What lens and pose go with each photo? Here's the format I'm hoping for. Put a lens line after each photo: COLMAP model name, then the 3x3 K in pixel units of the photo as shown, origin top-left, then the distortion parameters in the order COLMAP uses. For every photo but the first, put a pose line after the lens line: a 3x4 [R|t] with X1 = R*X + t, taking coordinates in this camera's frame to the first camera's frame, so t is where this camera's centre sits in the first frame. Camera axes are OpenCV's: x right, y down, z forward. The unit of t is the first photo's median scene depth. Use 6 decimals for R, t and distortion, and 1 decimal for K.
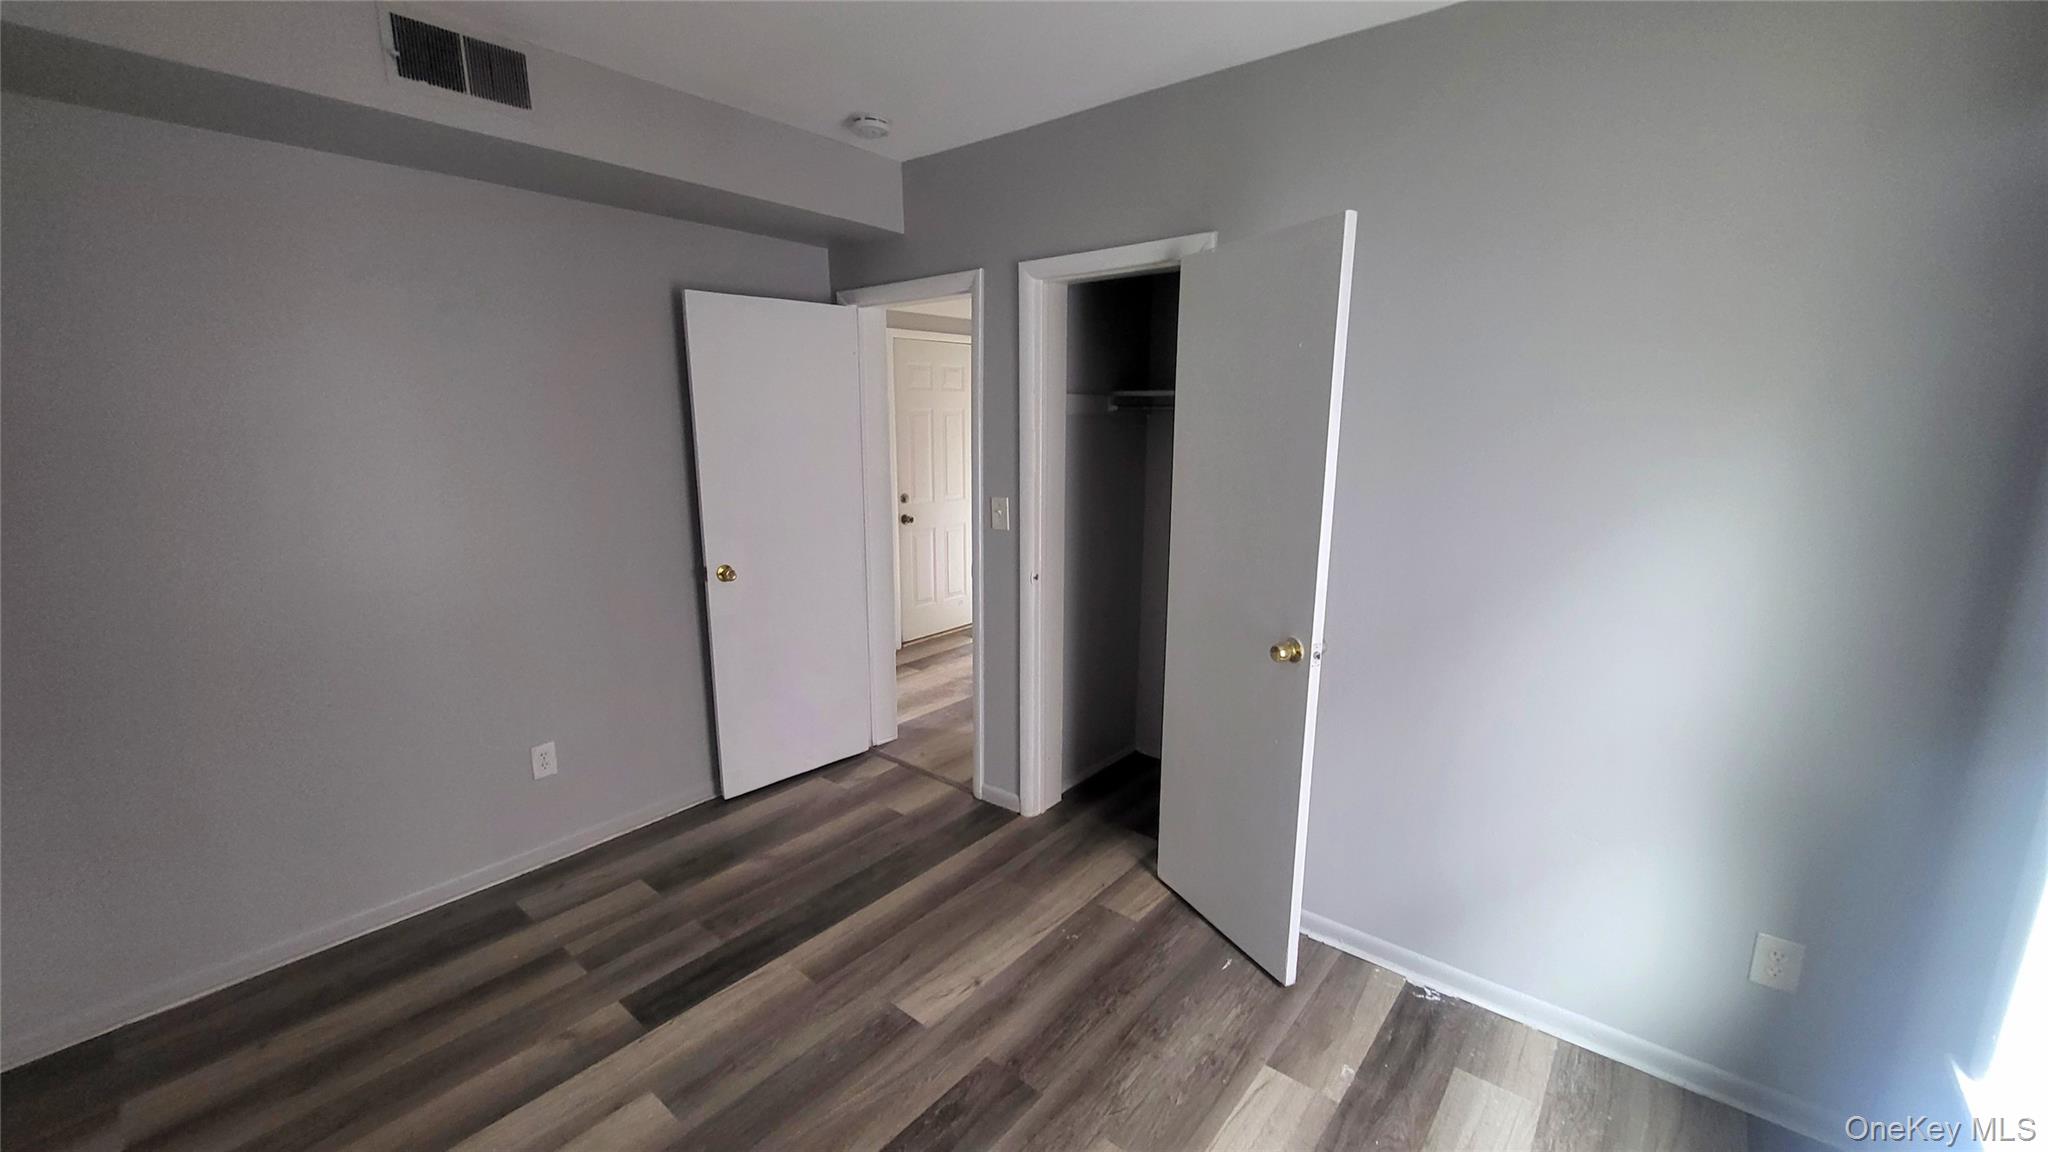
lens RADIAL K [[806.9, 0, 1015.1], [0, 806.9, 577.4], [0, 0, 1]] dist [0.000300, -0.000222]
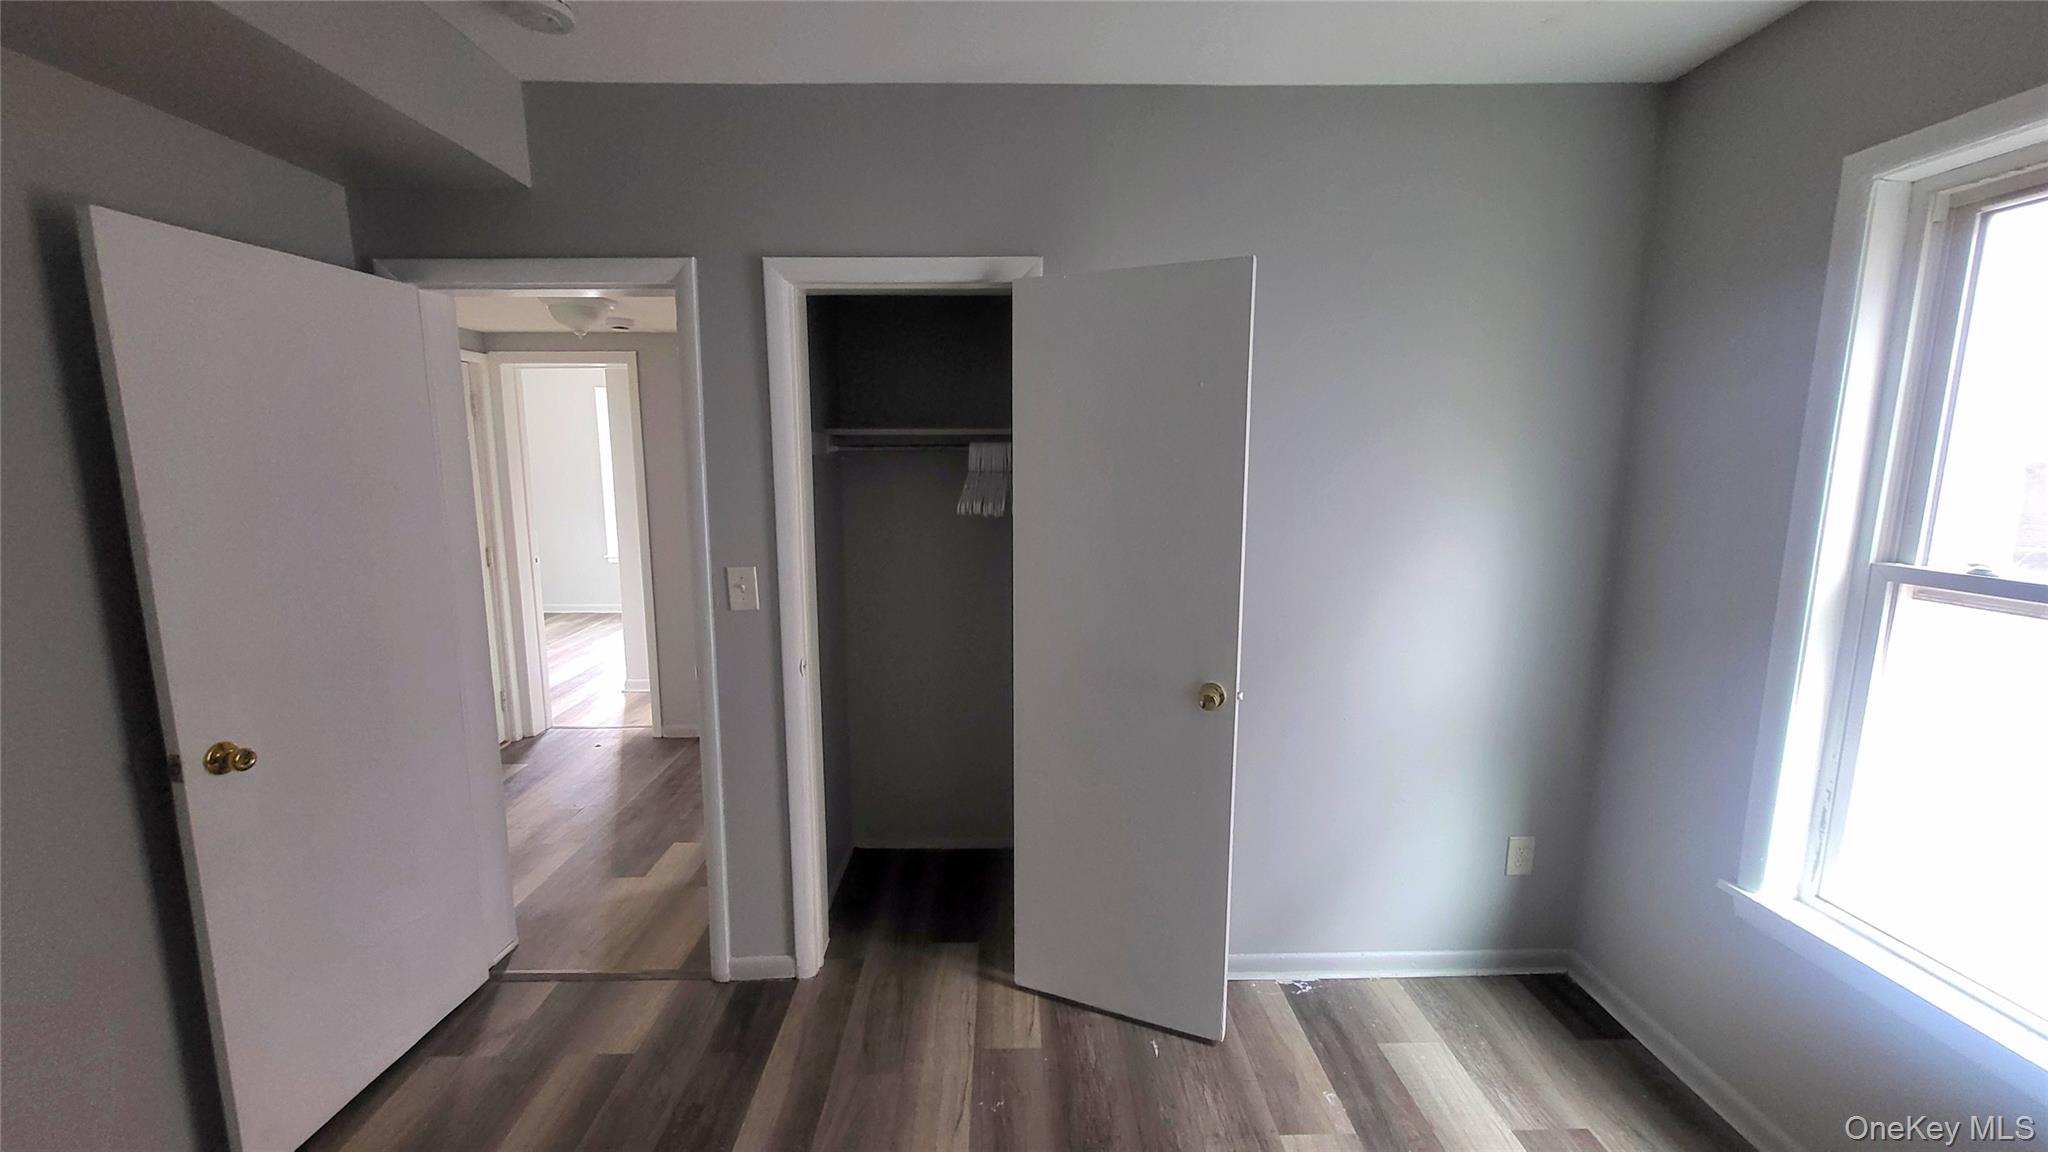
lens RADIAL K [[806.9, 0, 1015.1], [0, 806.9, 577.4], [0, 0, 1]] dist [0.000300, -0.000222]
pose [[0.756758, -0.097945, 0.646316, -0.346743], [0.130561, 0.991437, -0.002625, -0.061547], [-0.640524, 0.086370, 0.763066, 0.306812]]
